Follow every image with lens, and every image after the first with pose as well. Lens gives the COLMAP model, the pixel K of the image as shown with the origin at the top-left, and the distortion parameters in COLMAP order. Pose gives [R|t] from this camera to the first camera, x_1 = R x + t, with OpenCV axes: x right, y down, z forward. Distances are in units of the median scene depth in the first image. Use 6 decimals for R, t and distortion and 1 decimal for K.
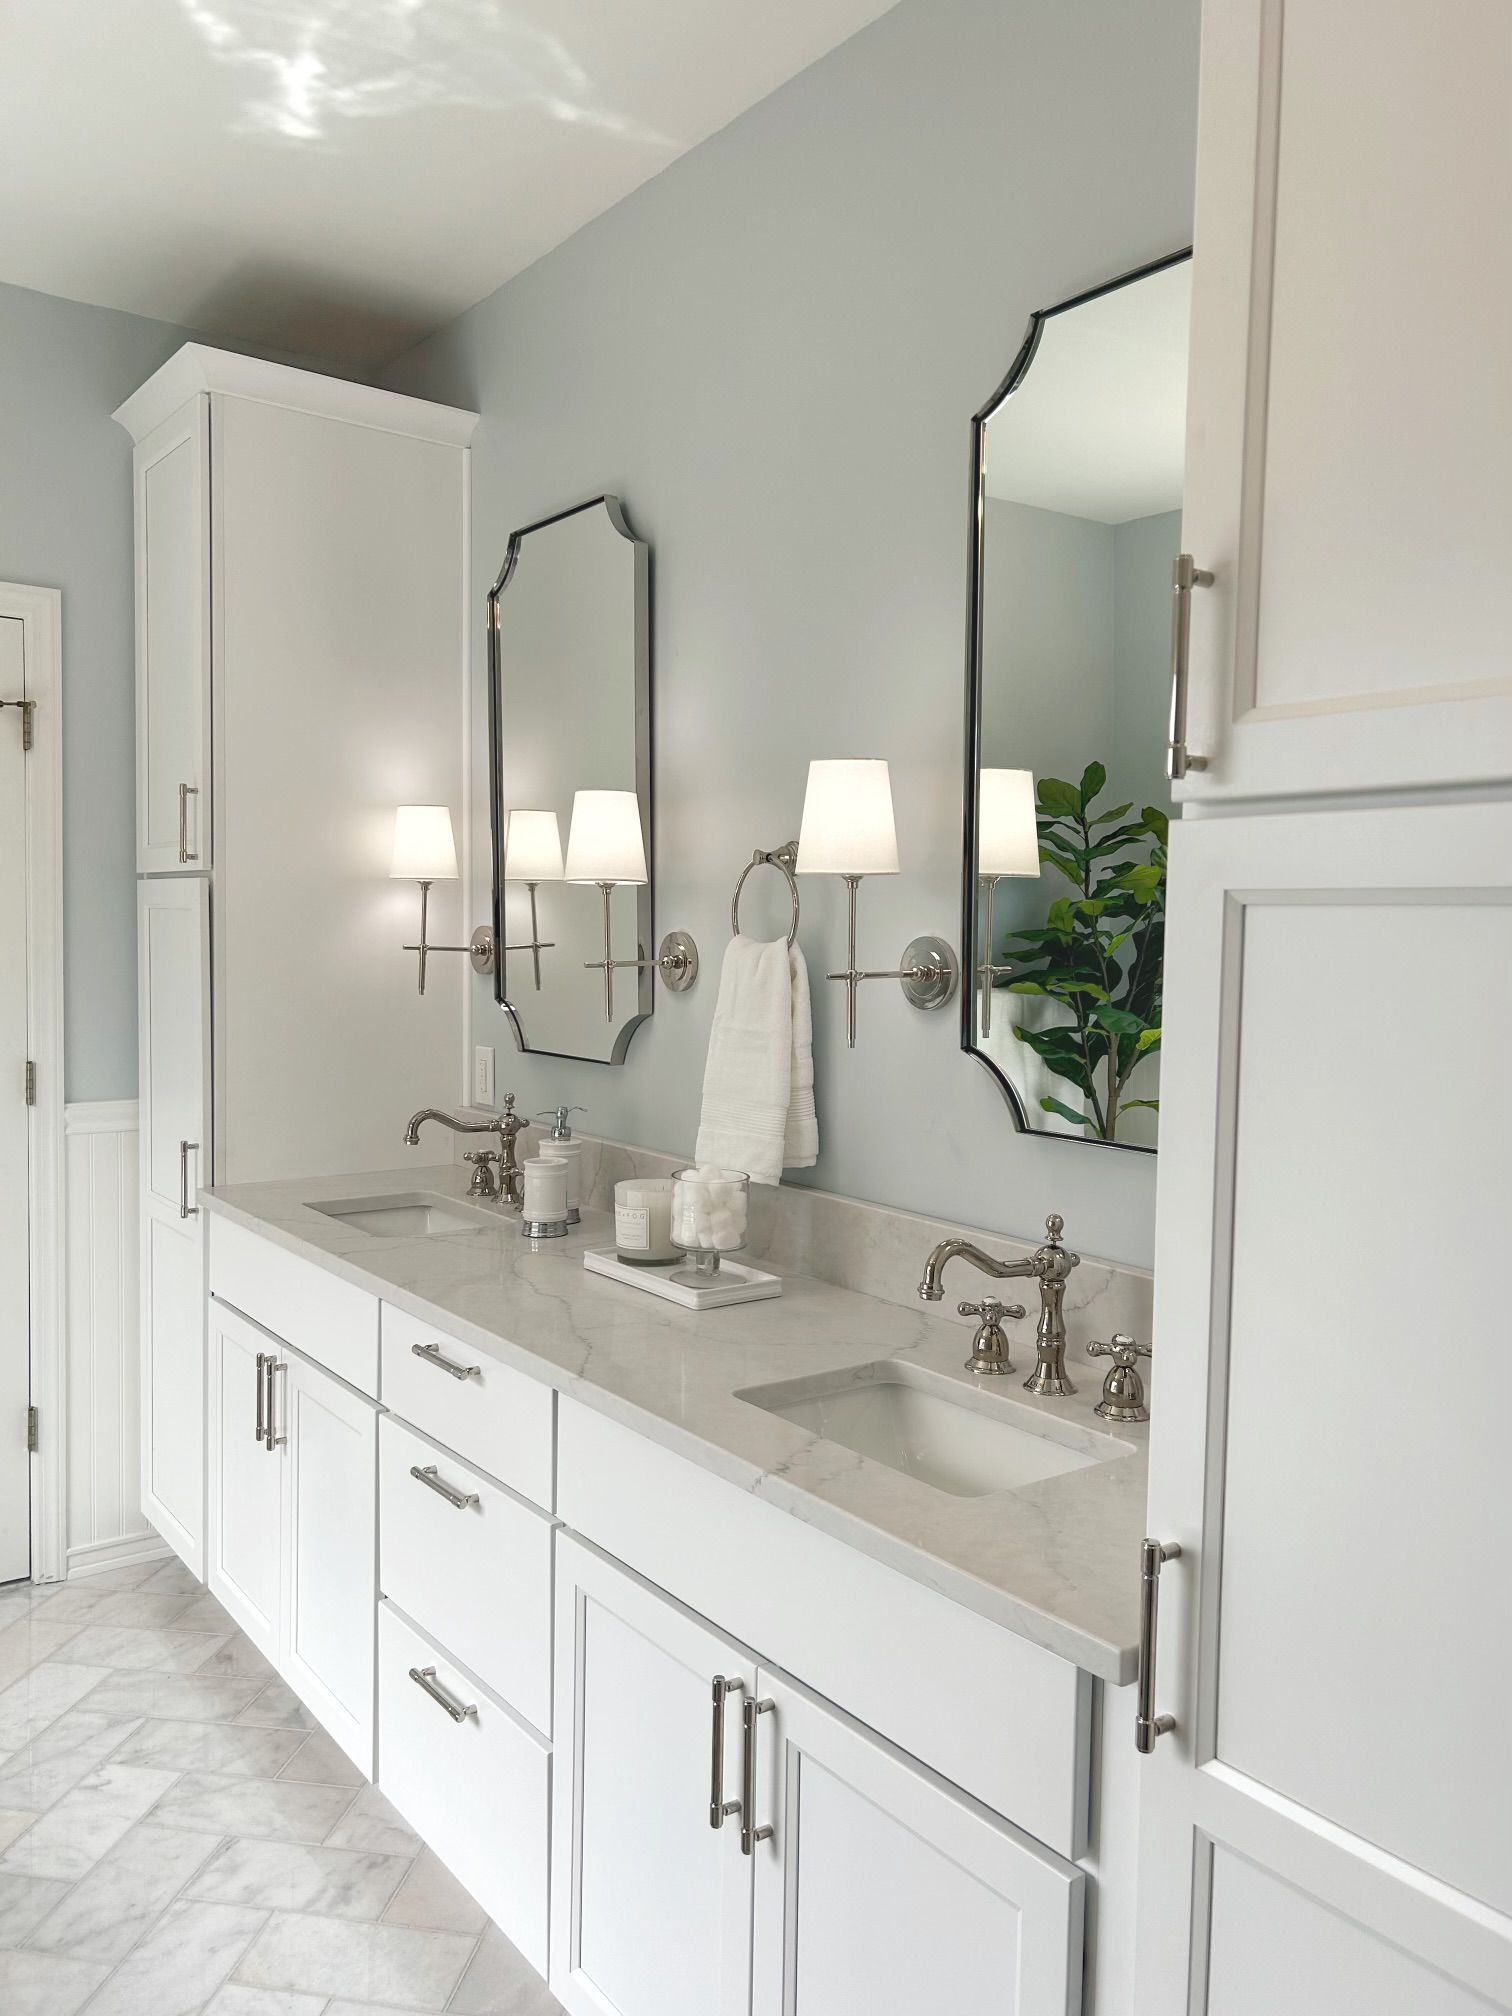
lens RADIAL K [[1530.1, 0, 715.0], [0, 1530.1, 1066.0], [0, 0, 1]] dist [0.037218, -0.078839]
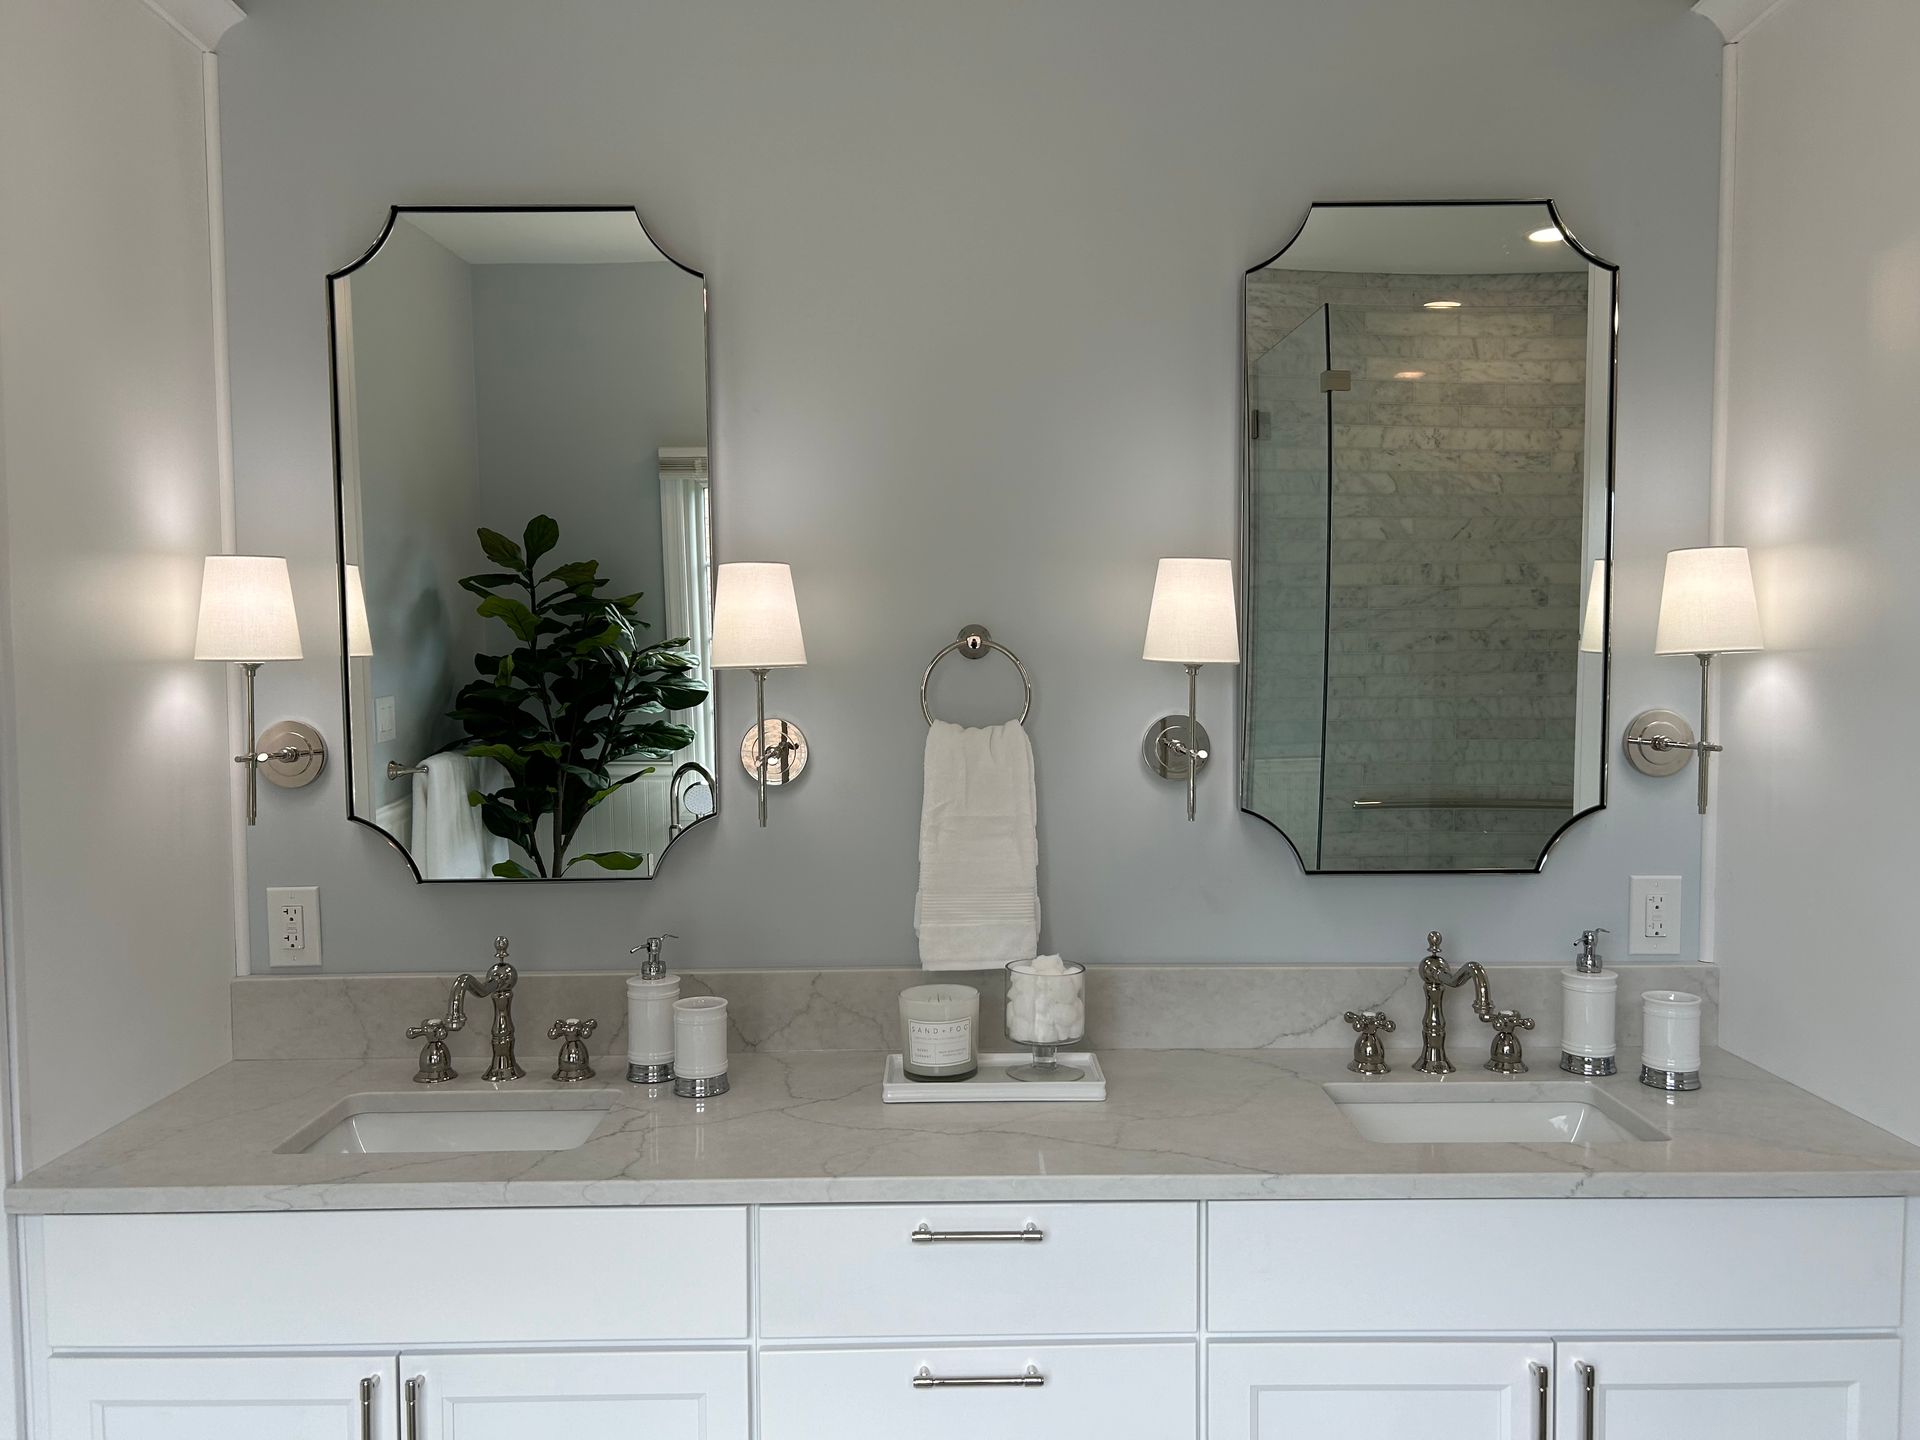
lens RADIAL K [[1457.2, 0, 955.9], [0, 1457.2, 773.9], [0, 0, 1]] dist [0.037218, -0.078839]
pose [[0.574490, -0.083708, 0.814220, -0.644257], [0.092779, 0.995005, 0.036831, -0.075218], [-0.813236, 0.054384, 0.579387, 0.403374]]
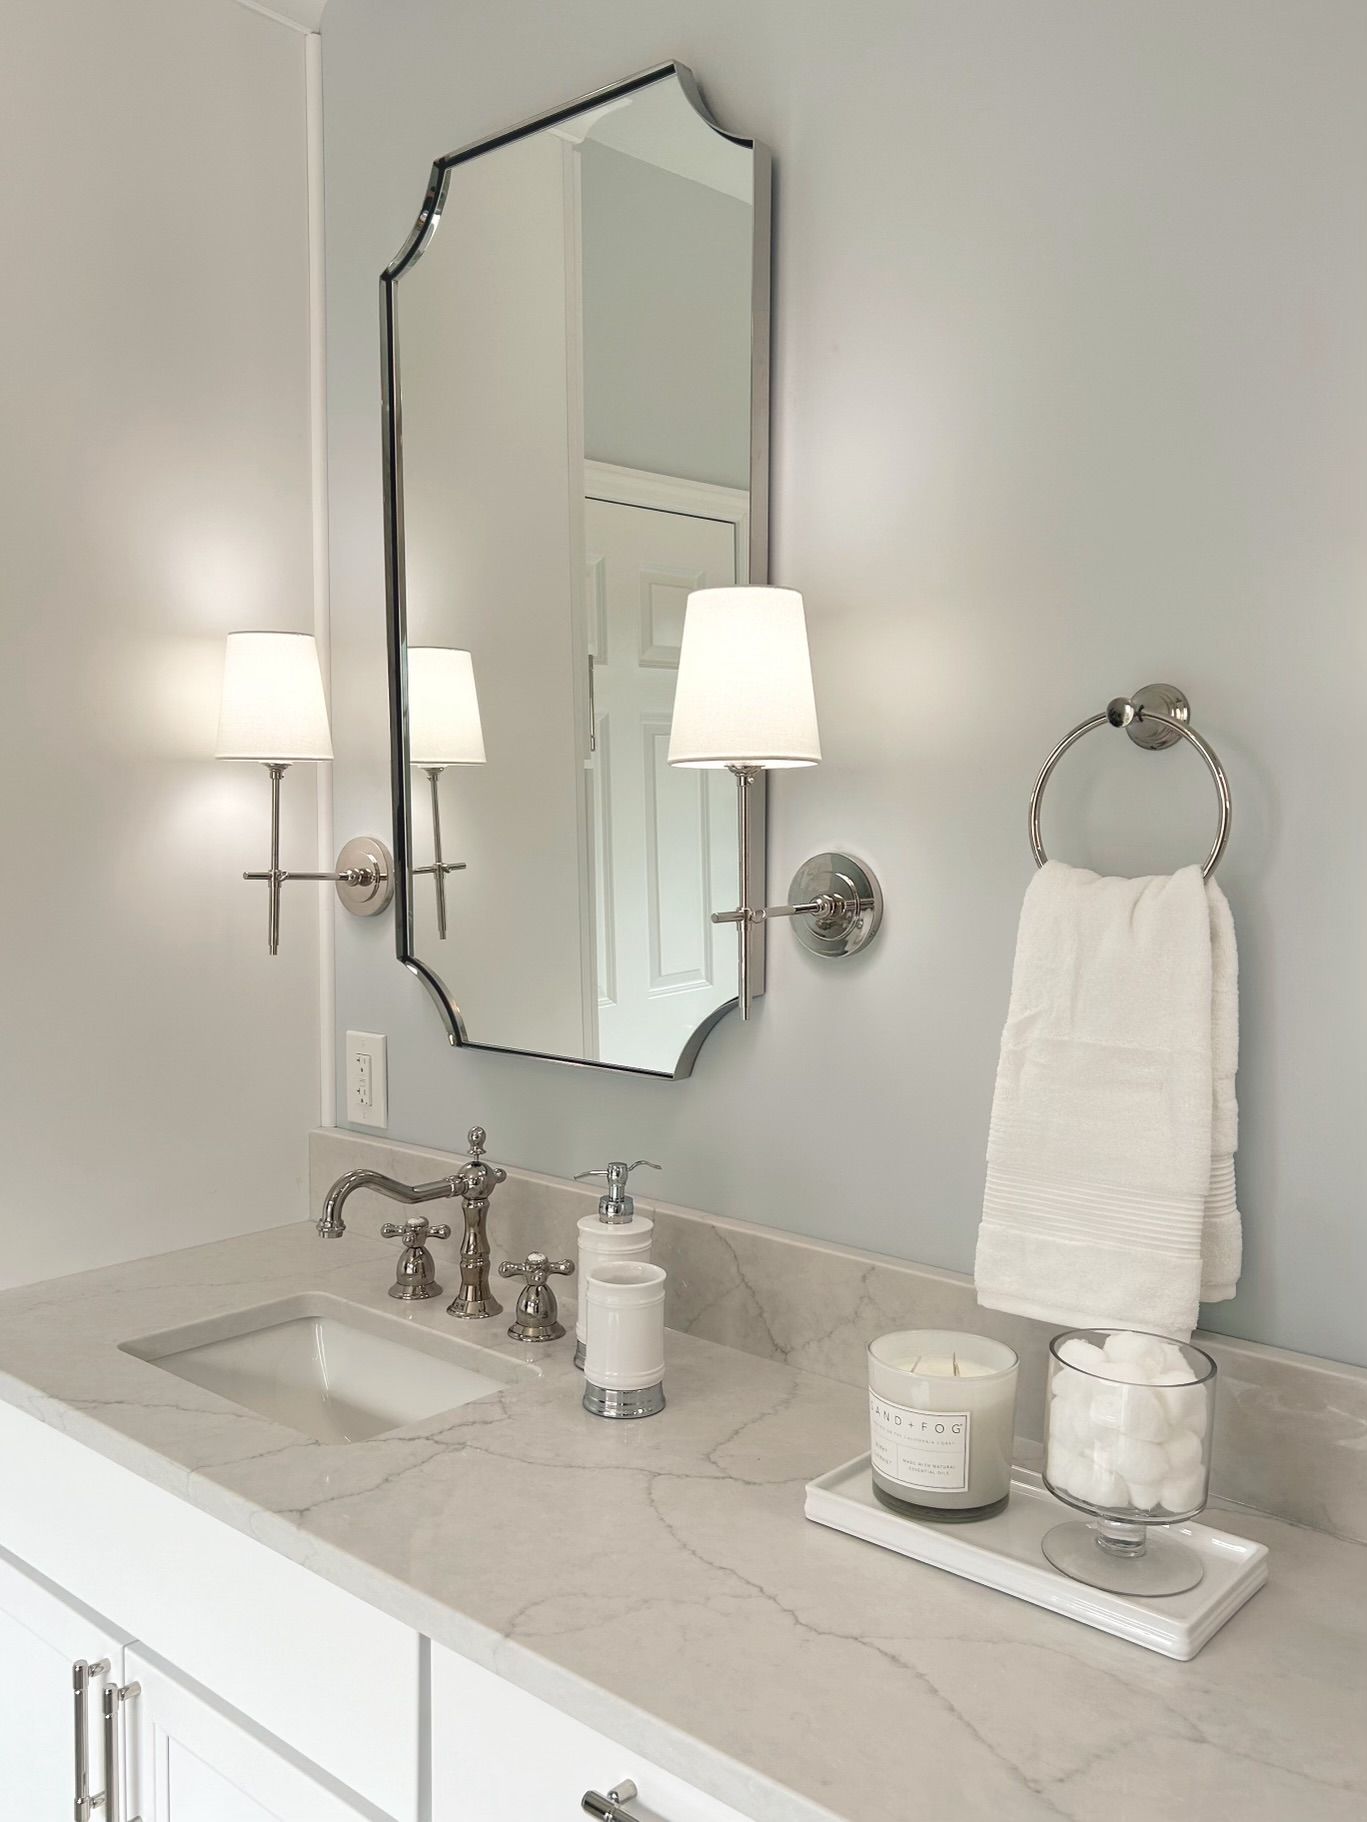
lens RADIAL K [[1515.6, 0, 610.5], [0, 1515.6, 1022.1], [0, 0, 1]] dist [-0.025294, 0.000158]
pose [[0.977997, -0.038846, 0.204972, -0.215805], [0.028835, 0.998251, 0.051606, -0.054651], [-0.206618, -0.044560, 0.977406, 0.456293]]
